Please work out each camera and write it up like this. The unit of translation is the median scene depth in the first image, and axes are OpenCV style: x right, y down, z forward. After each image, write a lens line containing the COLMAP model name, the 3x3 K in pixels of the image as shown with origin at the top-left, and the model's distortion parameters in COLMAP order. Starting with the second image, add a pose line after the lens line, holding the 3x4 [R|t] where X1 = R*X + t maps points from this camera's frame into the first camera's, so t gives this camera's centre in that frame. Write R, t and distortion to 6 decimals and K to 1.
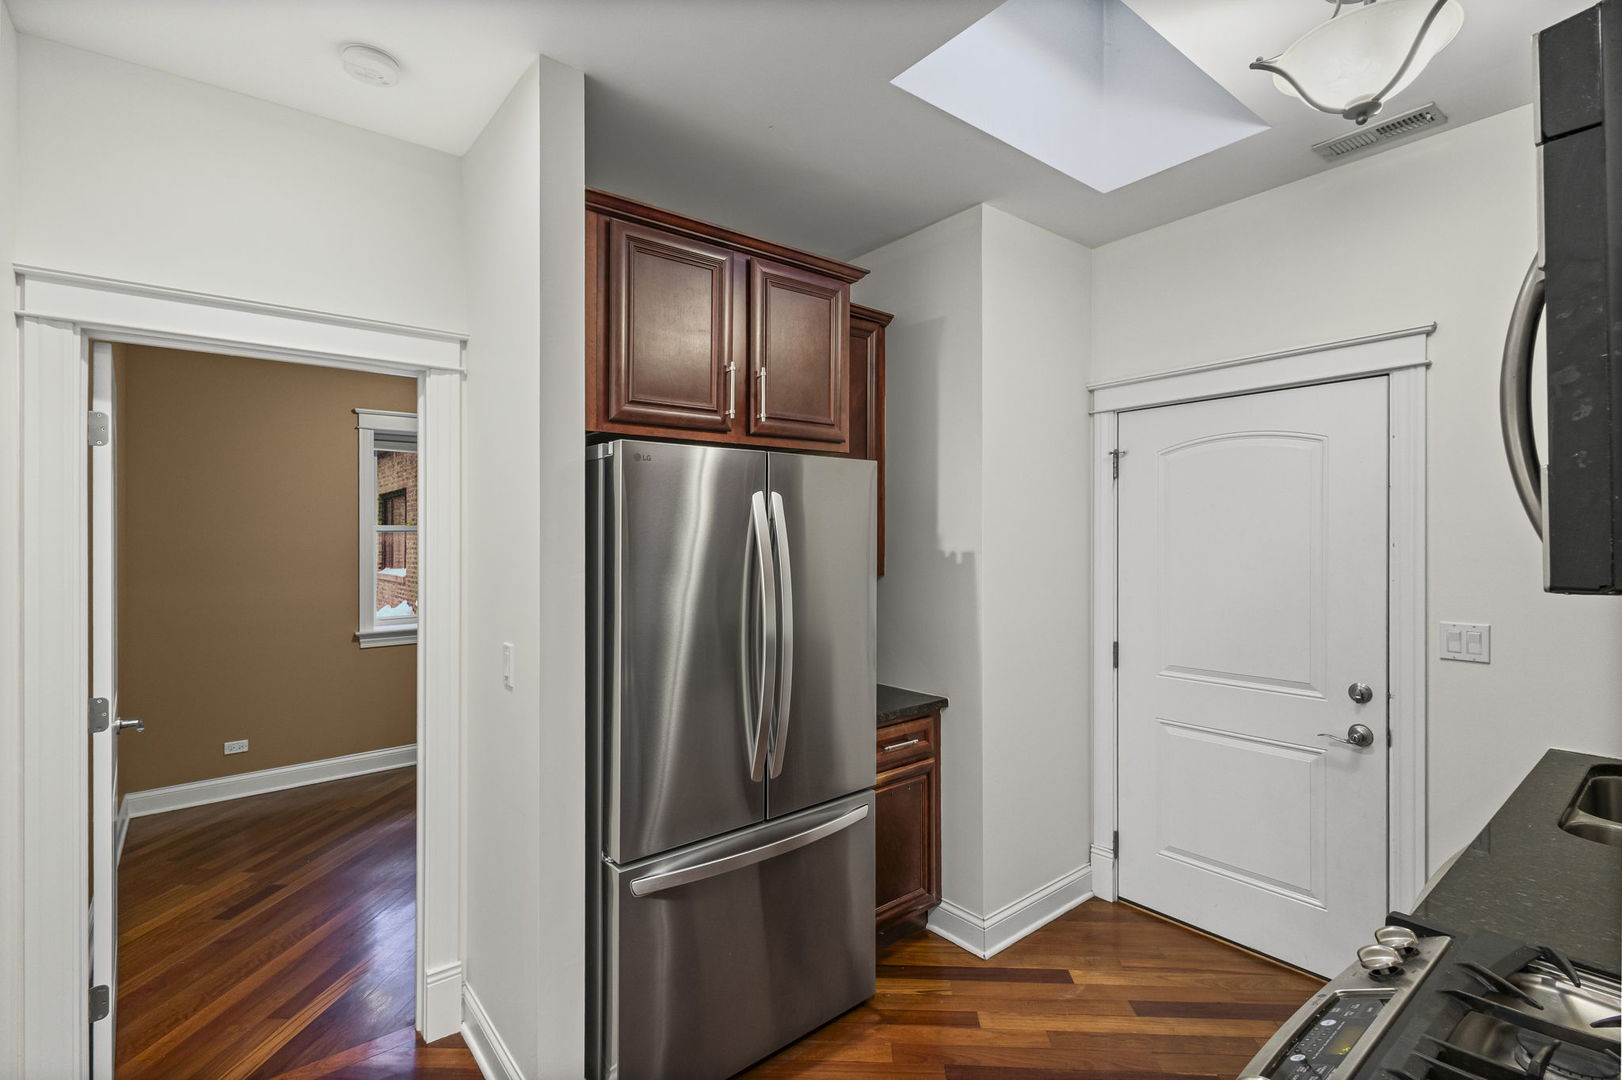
lens RADIAL K [[741.9, 0, 808.6], [0, 741.9, 531.9], [0, 0, 1]] dist [0.002485, 0.000076]
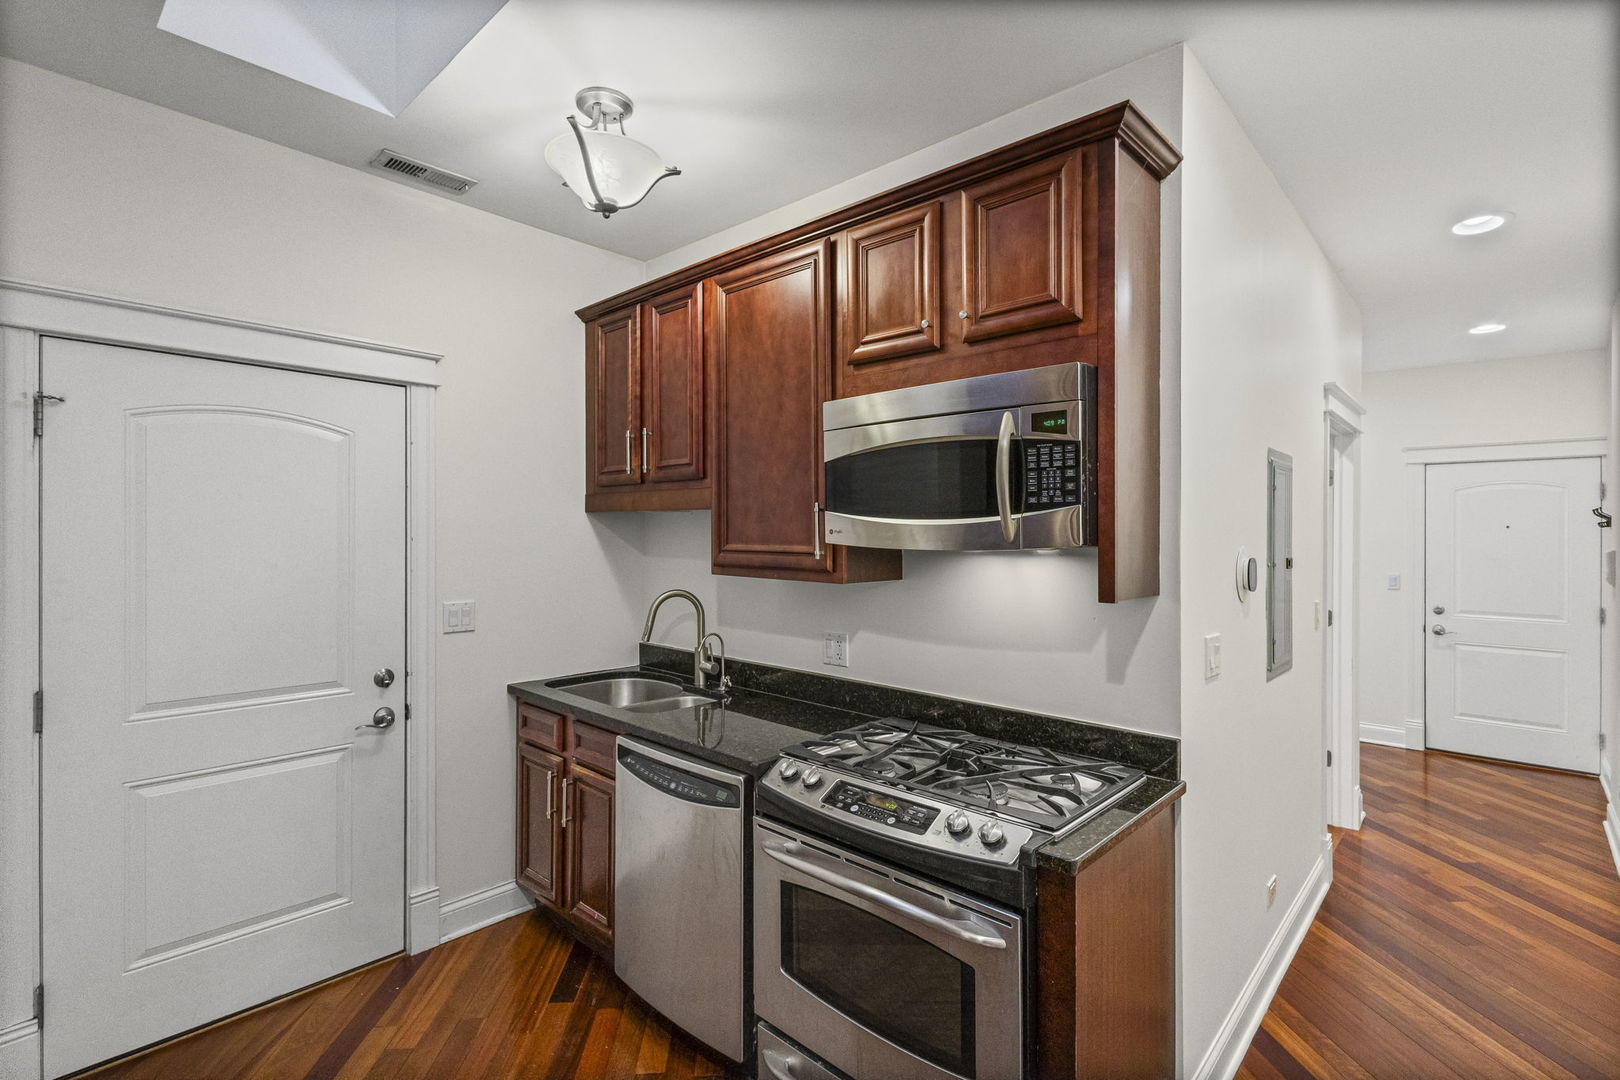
lens RADIAL K [[741.4, 0, 815.8], [0, 741.4, 536.8], [0, 0, 1]] dist [0.004074, -0.000372]
pose [[-0.144648, 0.007137, 0.989457, -0.373874], [-0.009462, 0.999918, -0.008595, 0.015879], [-0.989438, -0.010605, -0.144569, 0.501085]]
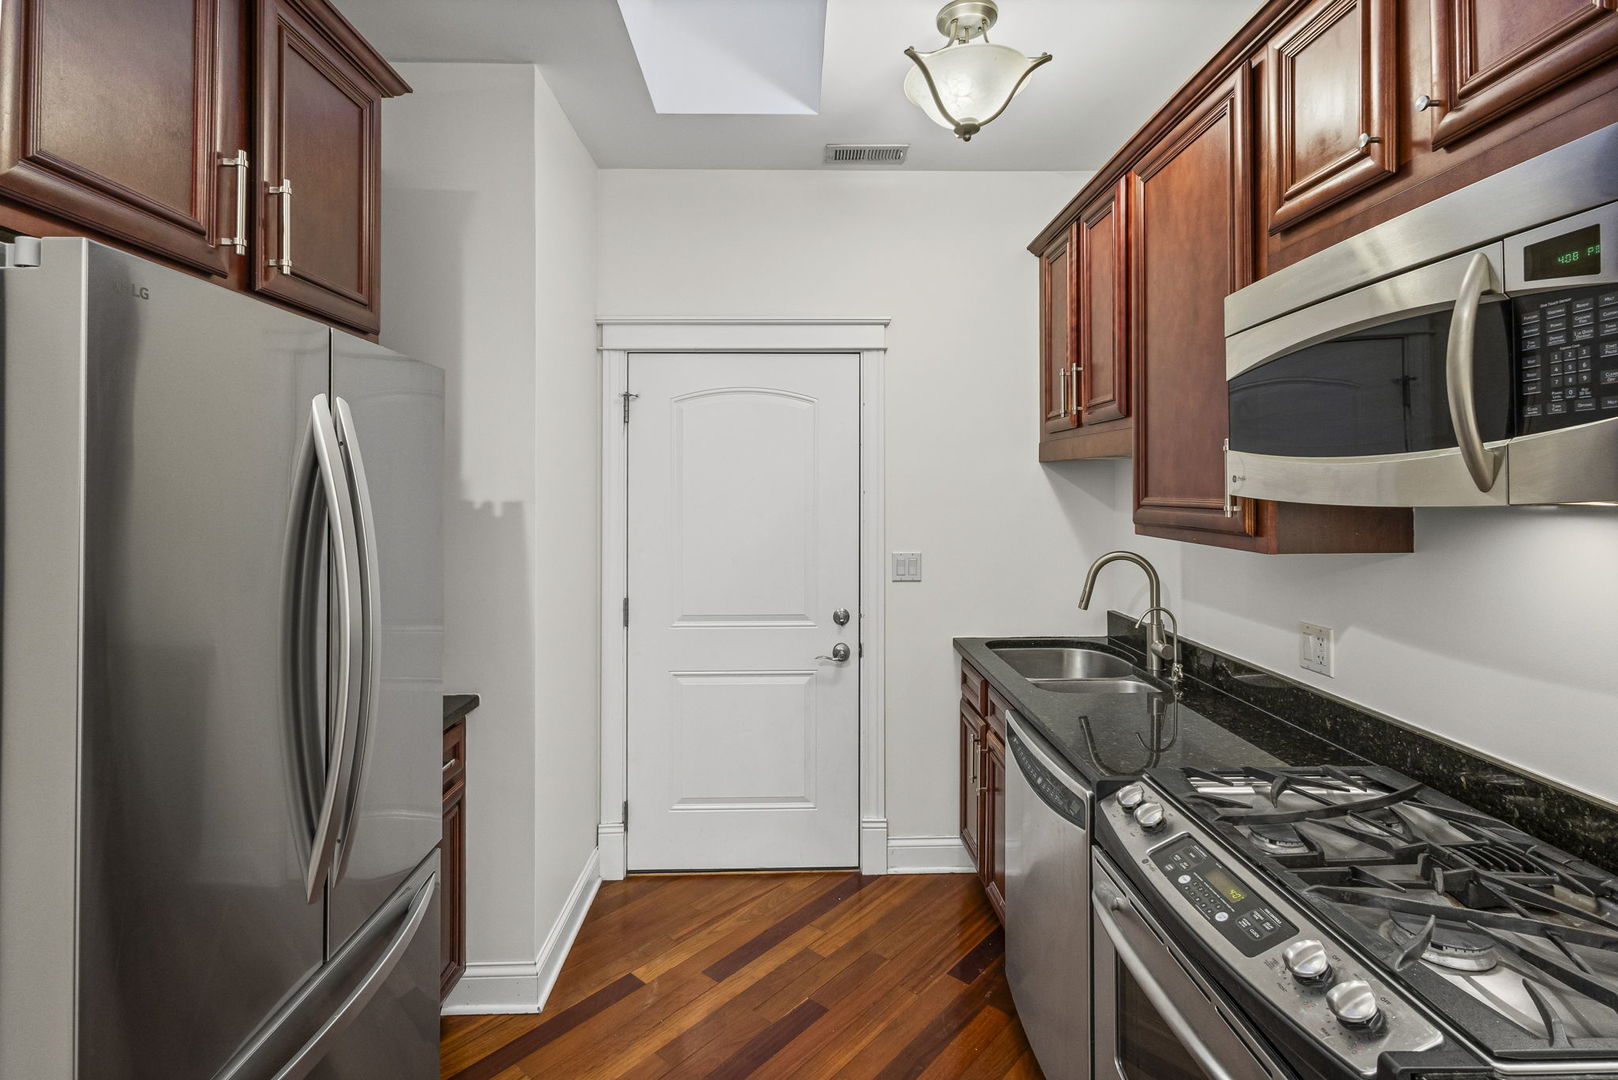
lens RADIAL K [[762.8, 0, 809.7], [0, 762.8, 488.0], [0, 0, 1]] dist [0.002905, -0.000023]
pose [[0.609506, 0.007334, 0.792747, -0.240489], [-0.006082, 0.999971, -0.004575, 0.015105], [-0.792758, -0.002033, 0.609533, 0.272083]]
